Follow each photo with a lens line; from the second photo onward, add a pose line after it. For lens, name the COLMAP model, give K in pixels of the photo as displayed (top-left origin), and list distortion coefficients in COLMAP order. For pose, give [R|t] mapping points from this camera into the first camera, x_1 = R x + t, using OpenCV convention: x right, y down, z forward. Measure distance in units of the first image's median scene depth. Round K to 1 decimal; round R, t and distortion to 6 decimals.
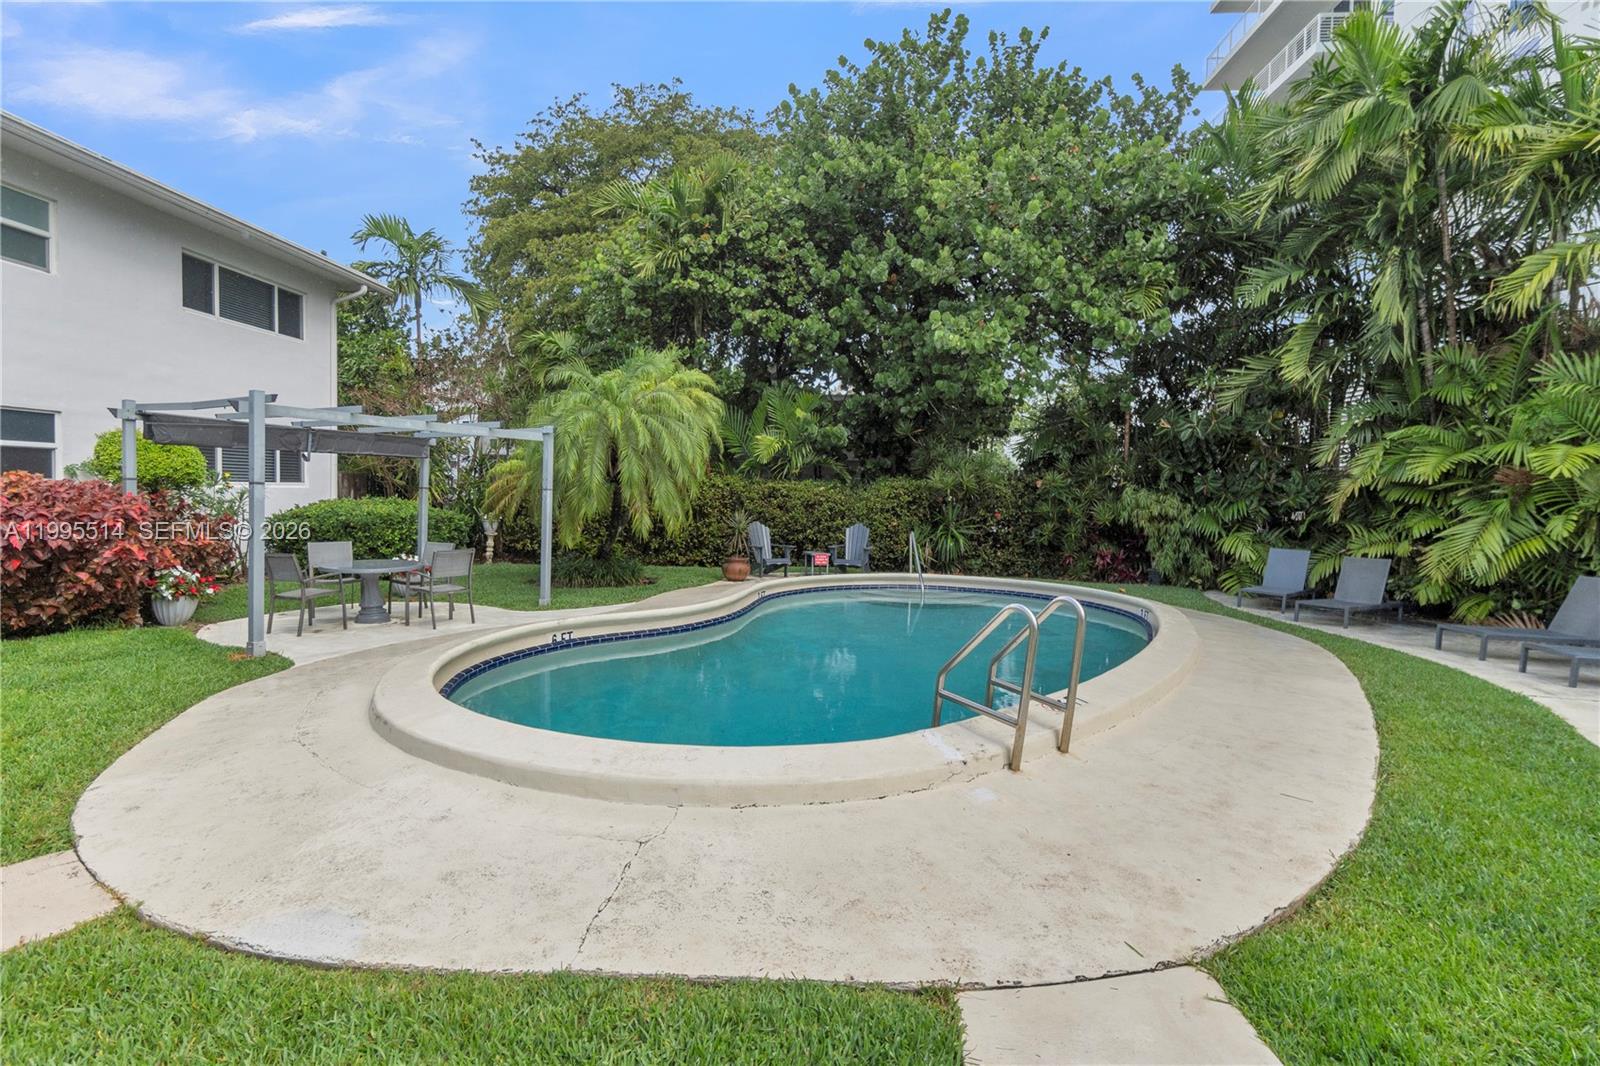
lens RADIAL K [[766.9, 0, 795.9], [0, 766.9, 524.6], [0, 0, 1]] dist [0.001061, 0.000312]
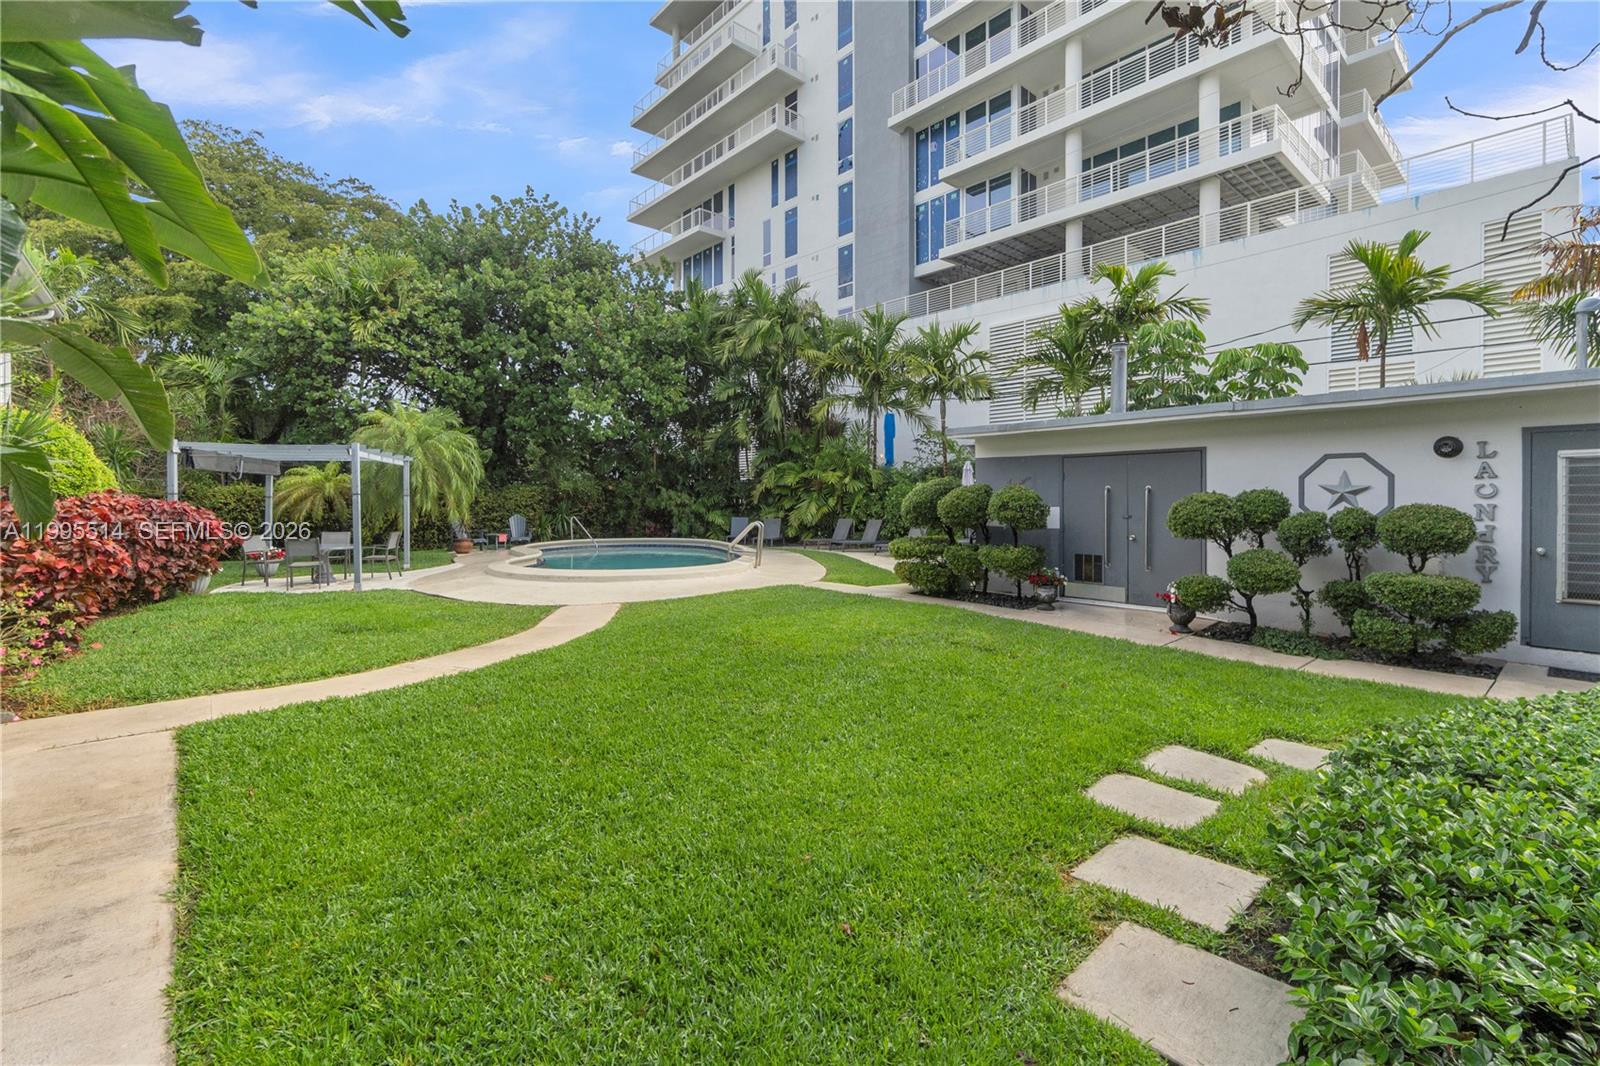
lens RADIAL K [[697.7, 0, 788.2], [0, 697.7, 505.7], [0, 0, 1]] dist [-0.003152, 0.000068]
pose [[0.715022, -0.030040, 0.698456, -0.651609], [0.046645, 0.998900, -0.004790, 0.016717], [-0.697544, 0.036004, 0.715637, -0.509744]]
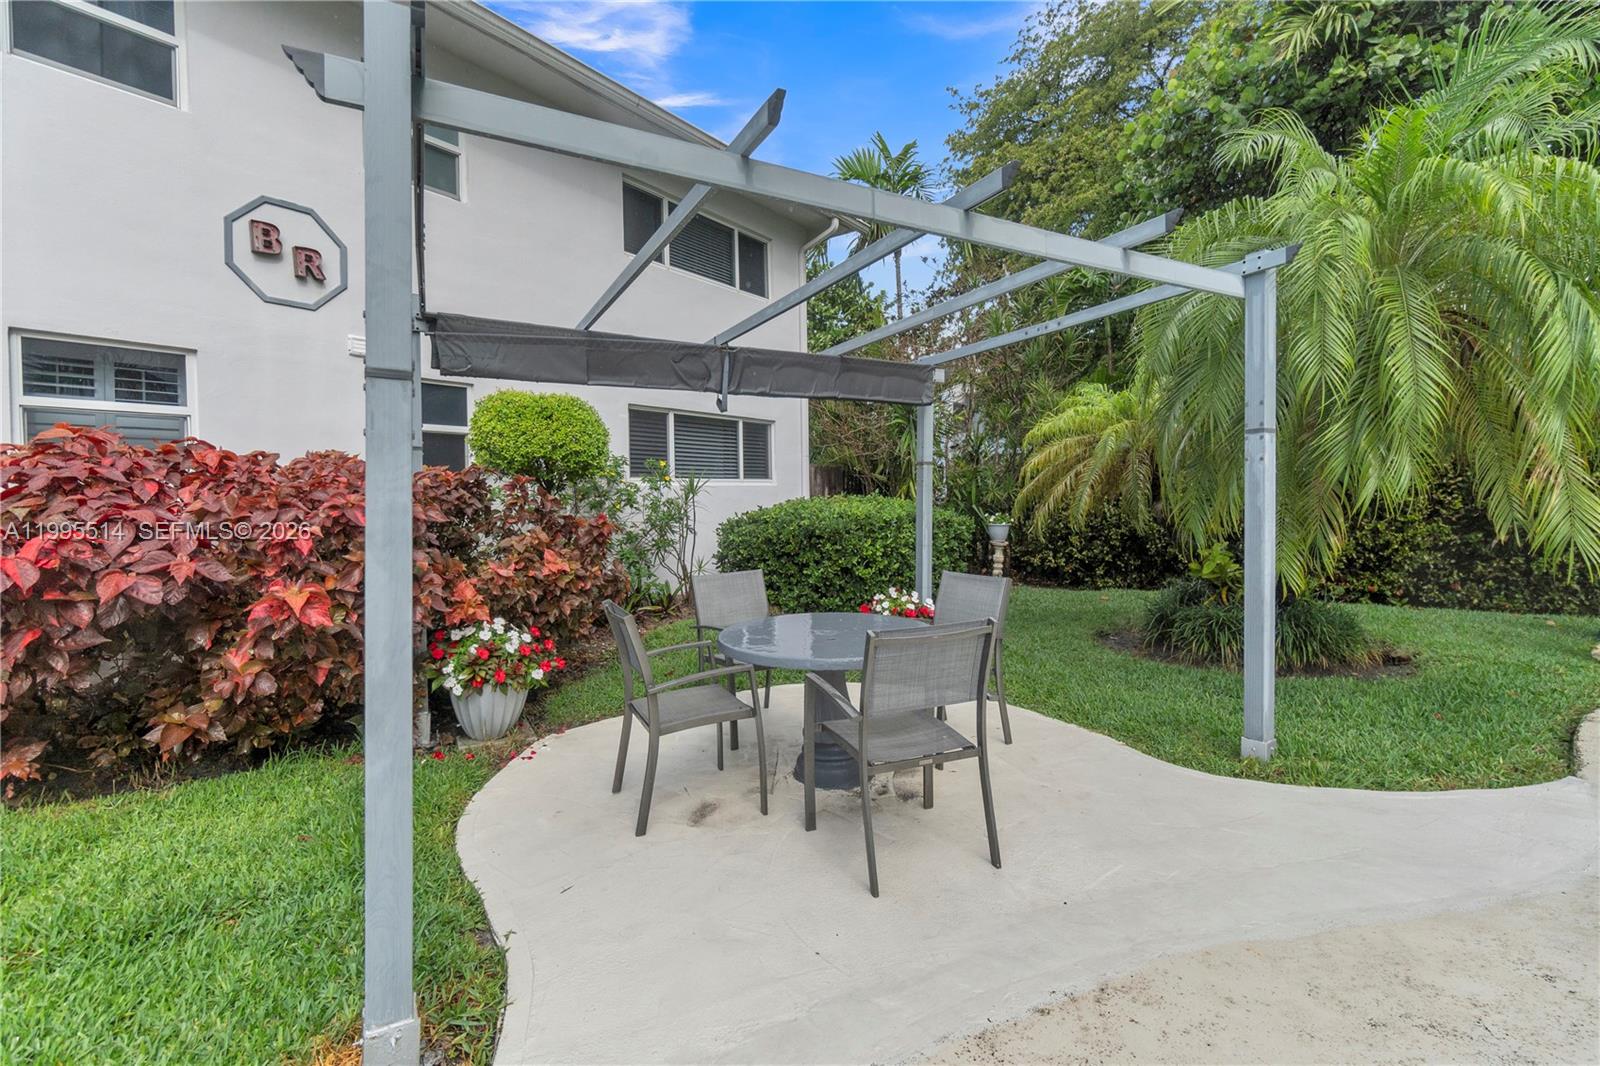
lens RADIAL K [[697.7, 0, 788.2], [0, 697.7, 505.7], [0, 0, 1]] dist [-0.003152, 0.000068]
pose [[0.822171, -0.030218, -0.568438, -0.269745], [0.010999, 0.999247, -0.037212, -0.000808], [0.569134, 0.024342, 0.821884, 0.514823]]
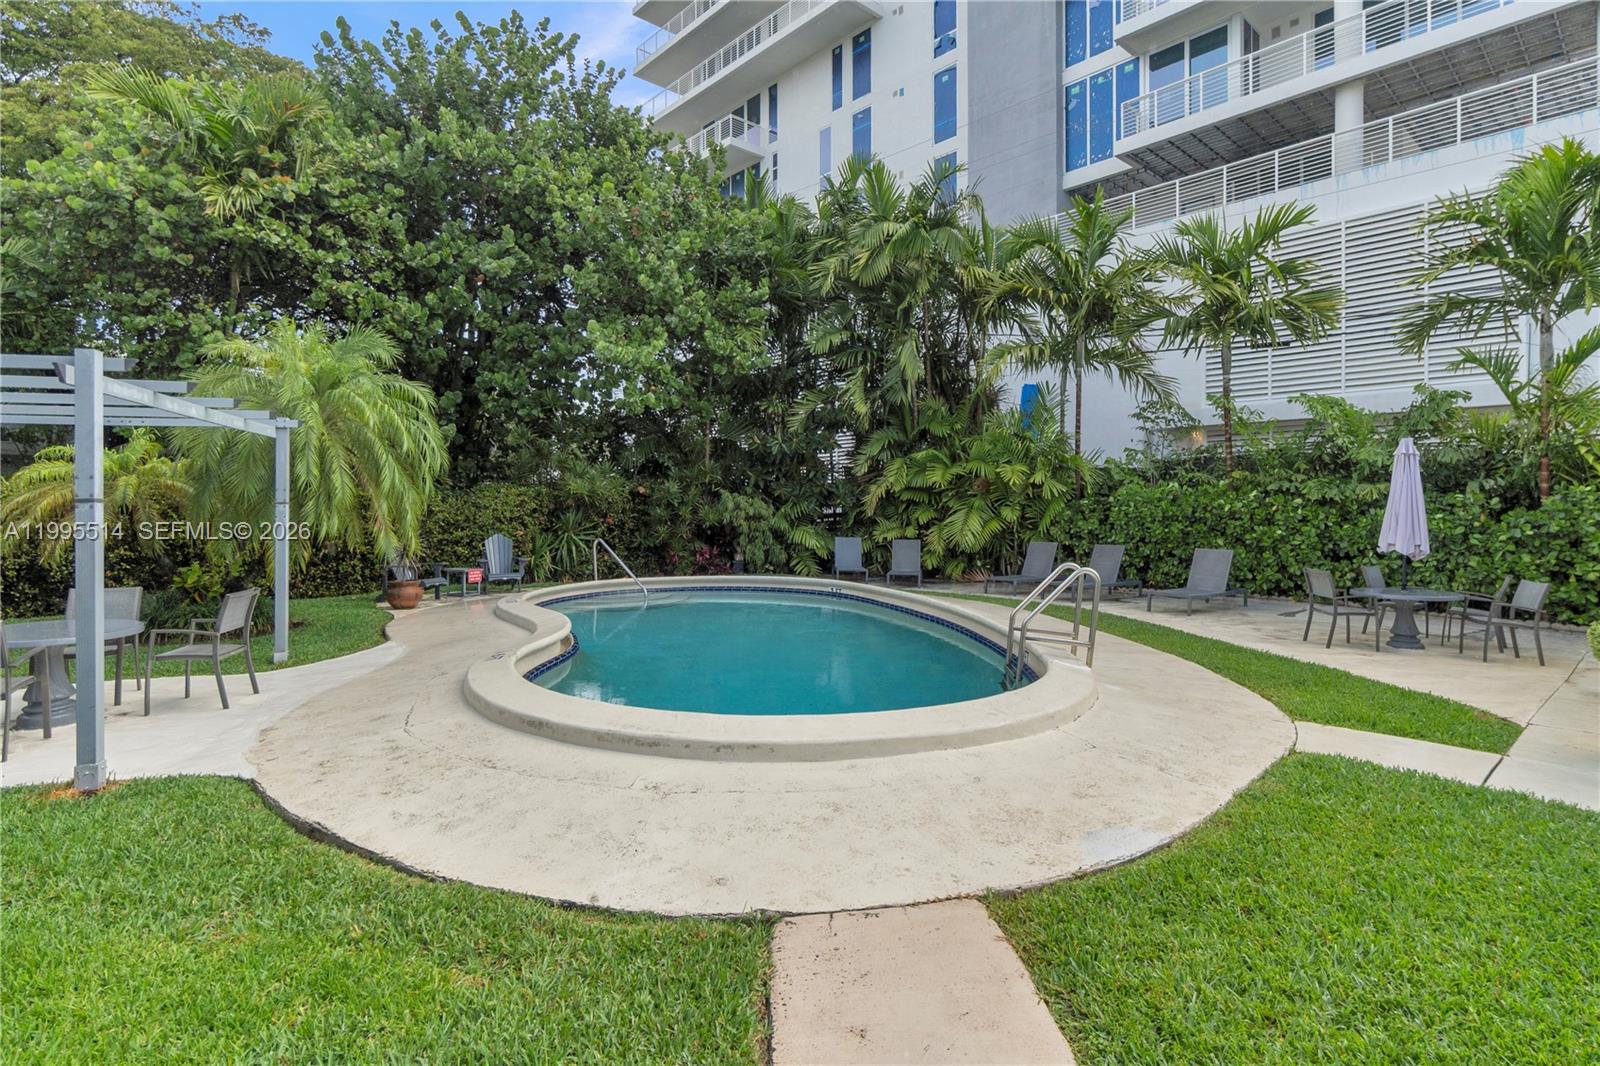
lens RADIAL K [[794.7, 0, 793.2], [0, 794.7, 502.5], [0, 0, 1]] dist [0.001564, -0.000026]
pose [[0.703434, -0.019155, 0.710503, -0.439340], [0.044497, 0.998863, -0.017124, -0.009751], [-0.709366, 0.043661, 0.703486, 0.092994]]
